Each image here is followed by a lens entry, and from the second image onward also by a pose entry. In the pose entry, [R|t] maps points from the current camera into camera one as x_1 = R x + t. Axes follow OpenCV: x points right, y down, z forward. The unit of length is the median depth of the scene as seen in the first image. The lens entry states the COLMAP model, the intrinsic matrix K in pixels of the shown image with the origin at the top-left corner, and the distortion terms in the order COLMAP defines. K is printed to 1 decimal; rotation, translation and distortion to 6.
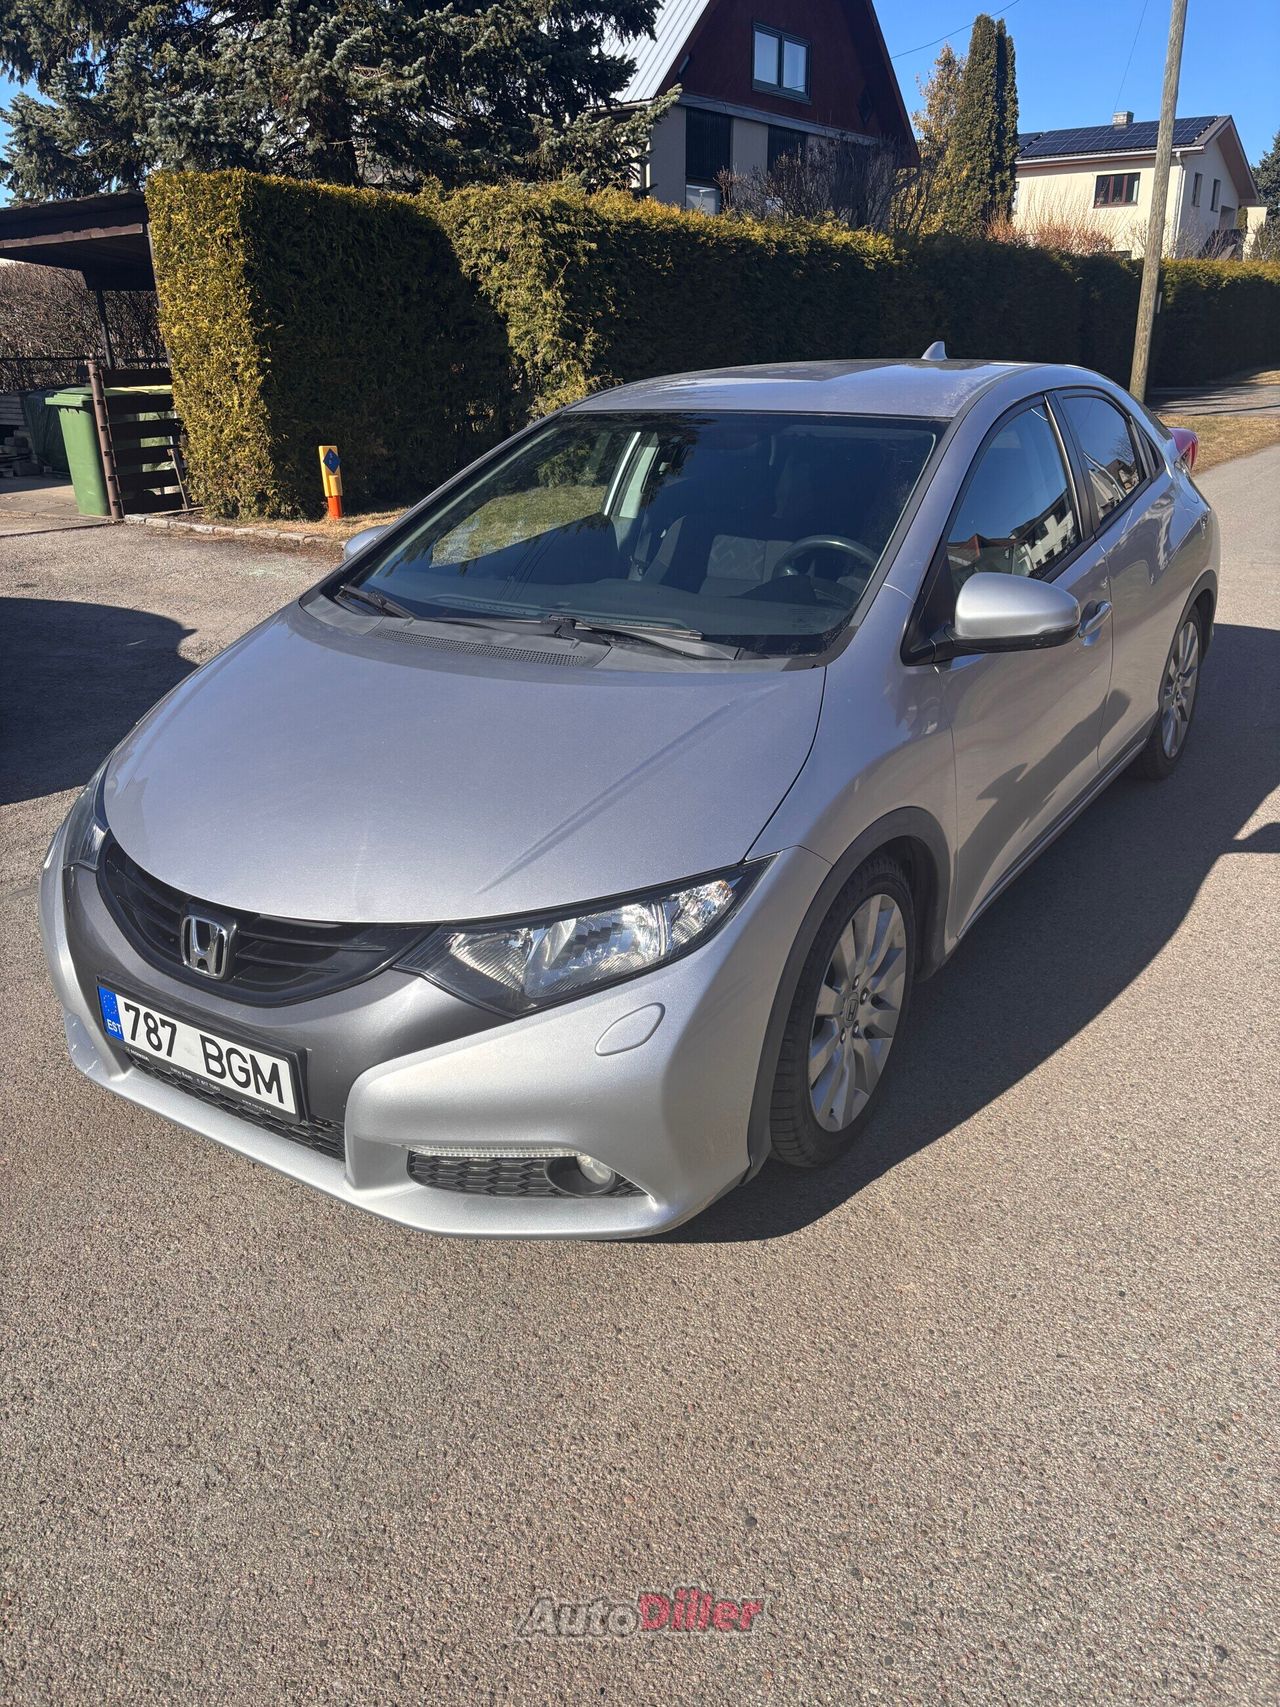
lens RADIAL K [[1321.8, 0, 640.0], [0, 1321.8, 853.5], [0, 0, 1]] dist [0.005584, 0.003986]
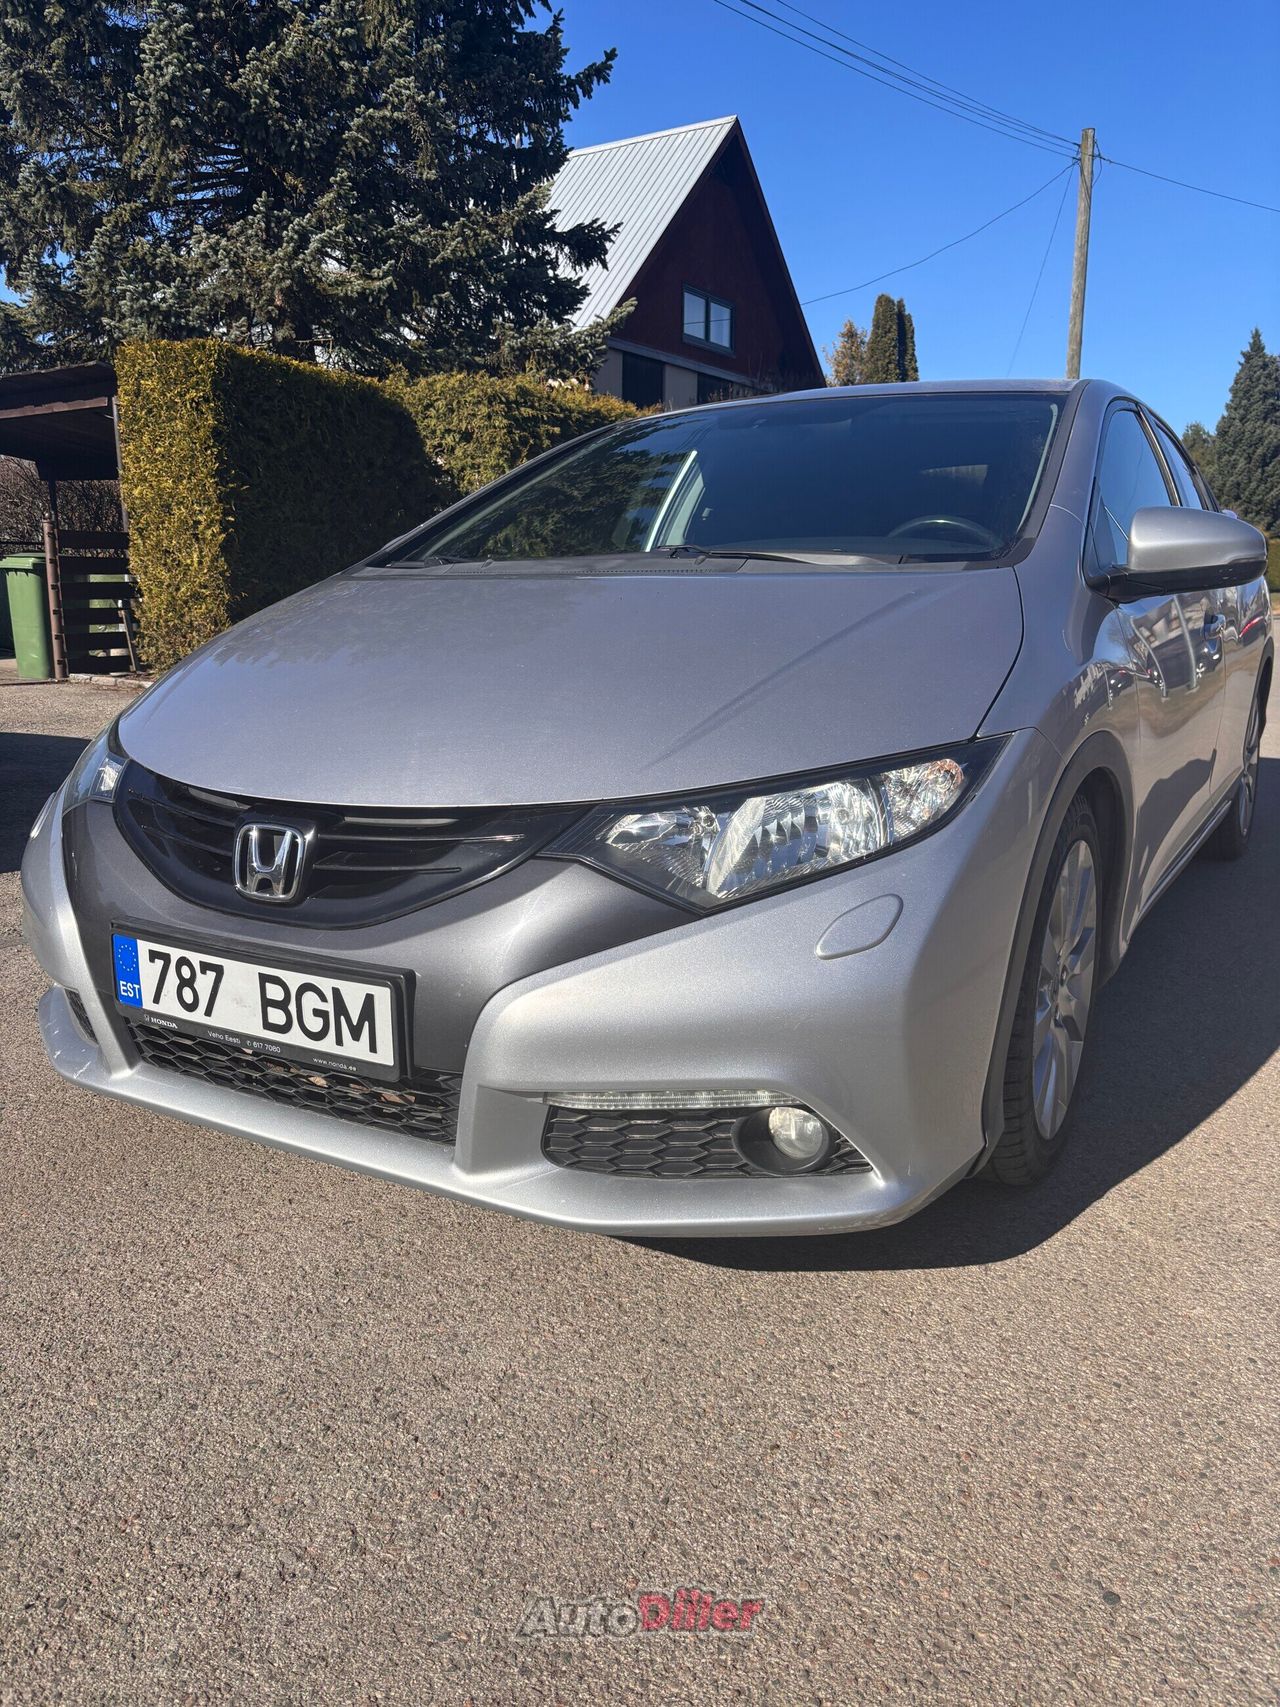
lens RADIAL K [[1321.8, 0, 640.0], [0, 1321.8, 853.5], [0, 0, 1]] dist [0.005584, 0.003986]
pose [[0.997984, 0.004888, 0.063276, -0.086641], [0.006227, 0.984676, -0.174283, 0.107064], [-0.063158, 0.174326, 0.982660, 0.123864]]
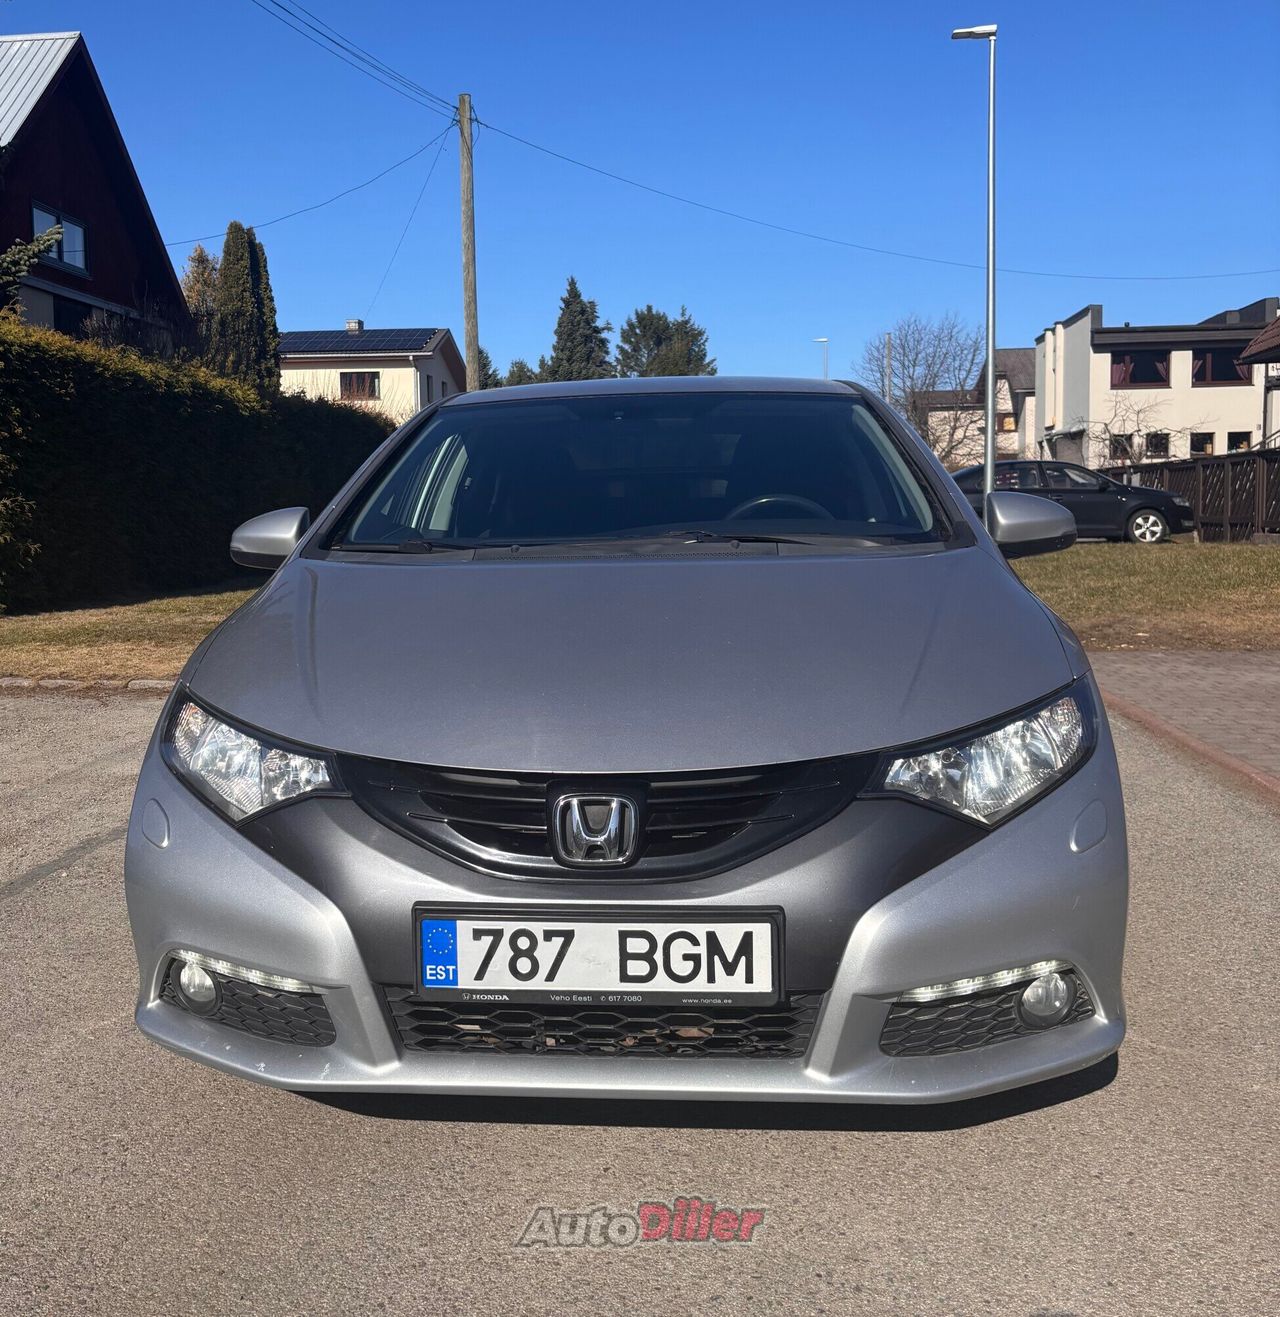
lens RADIAL K [[1420.0, 0, 592.2], [0, 1420.0, 636.1], [0, 0, 1]] dist [0.115366, -0.341053]
pose [[0.875847, -0.039283, 0.480988, -0.410287], [0.178055, 0.952667, -0.246420, 0.094534], [-0.448541, 0.301468, 0.841384, 0.100134]]
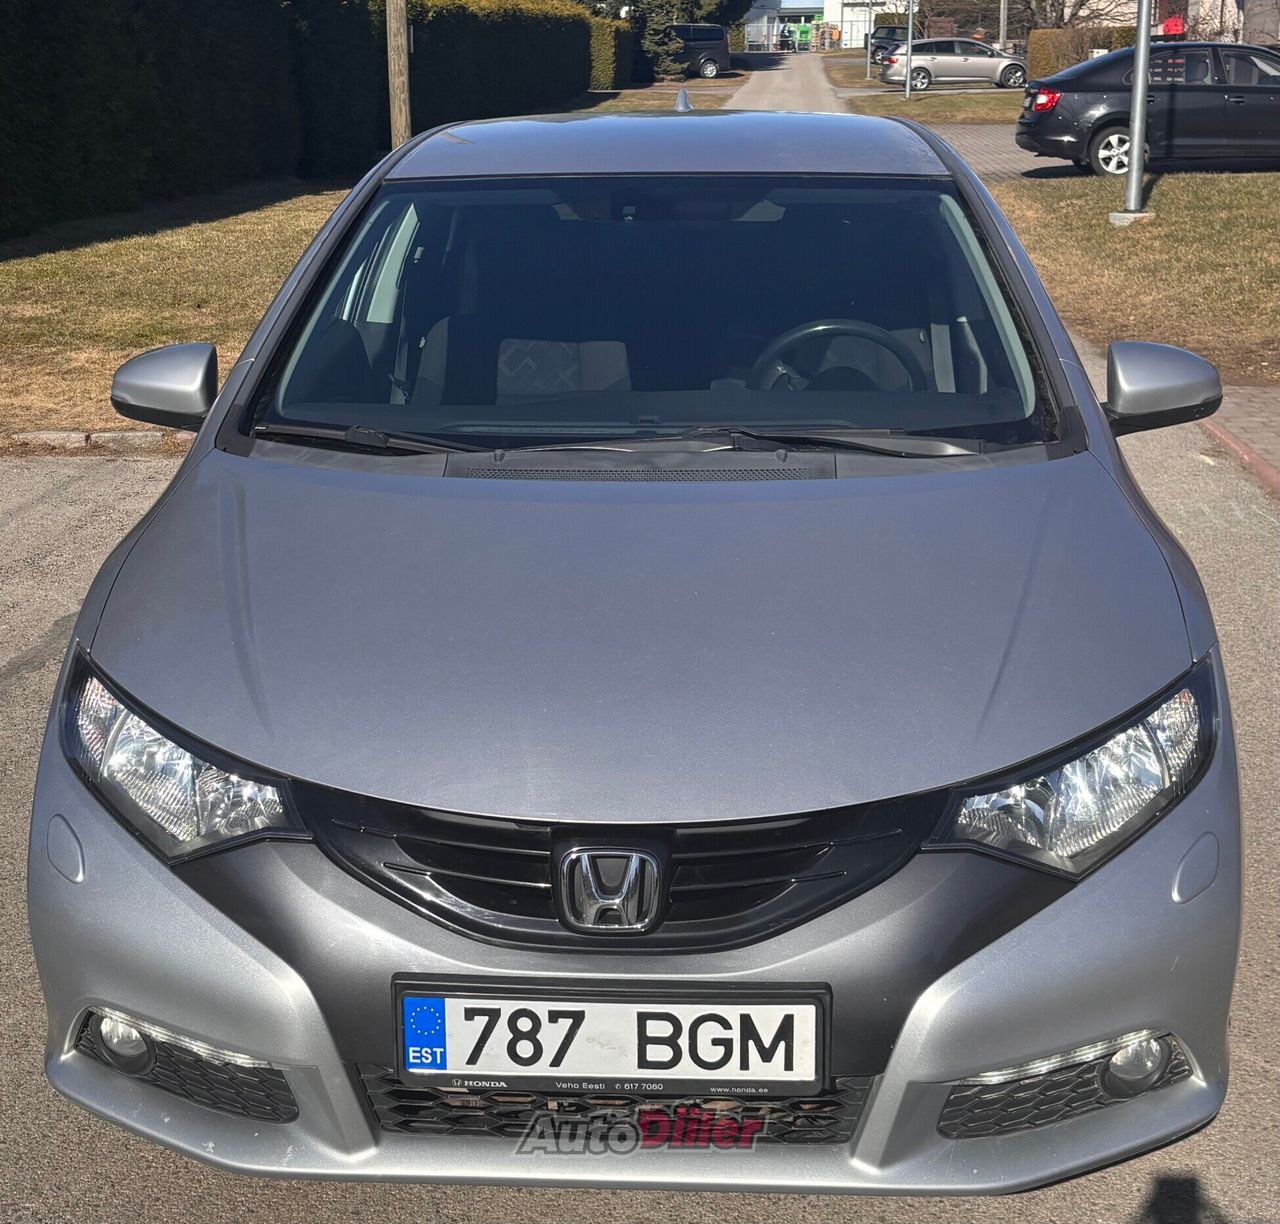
lens RADIAL K [[2022.9, 0, 640.0], [0, 2022.9, 612.0], [0, 0, 1]] dist [0.220338, -0.834833]
pose [[0.857809, -0.119037, 0.499994, -0.452571], [0.177446, 0.981585, -0.070742, 0.001521], [-0.482365, 0.149406, 0.863135, 0.009352]]
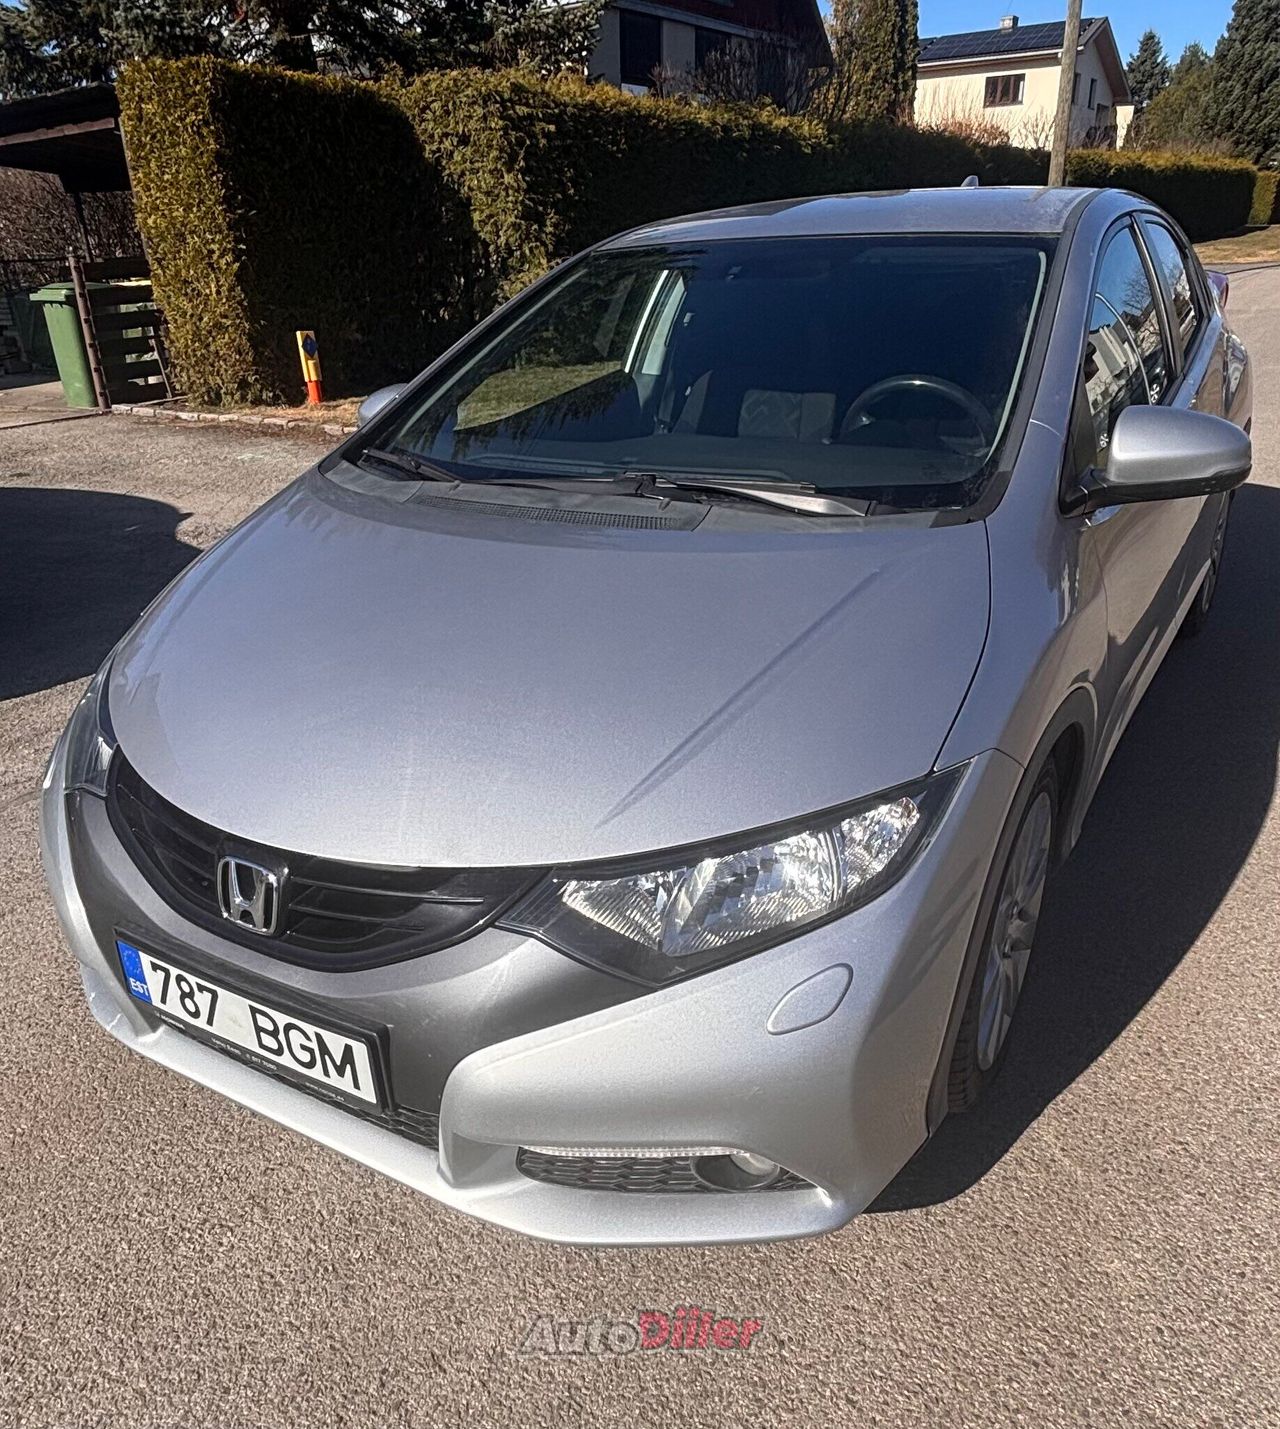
lens RADIAL K [[1146.1, 0, 611.3], [0, 1146.1, 791.7], [0, 0, 1]] dist [0.041984, -0.081806]
pose [[0.999216, -0.033514, 0.021061, -0.064426], [0.031853, 0.996691, 0.074784, -0.020035], [-0.023498, -0.074054, 0.996977, 0.161006]]
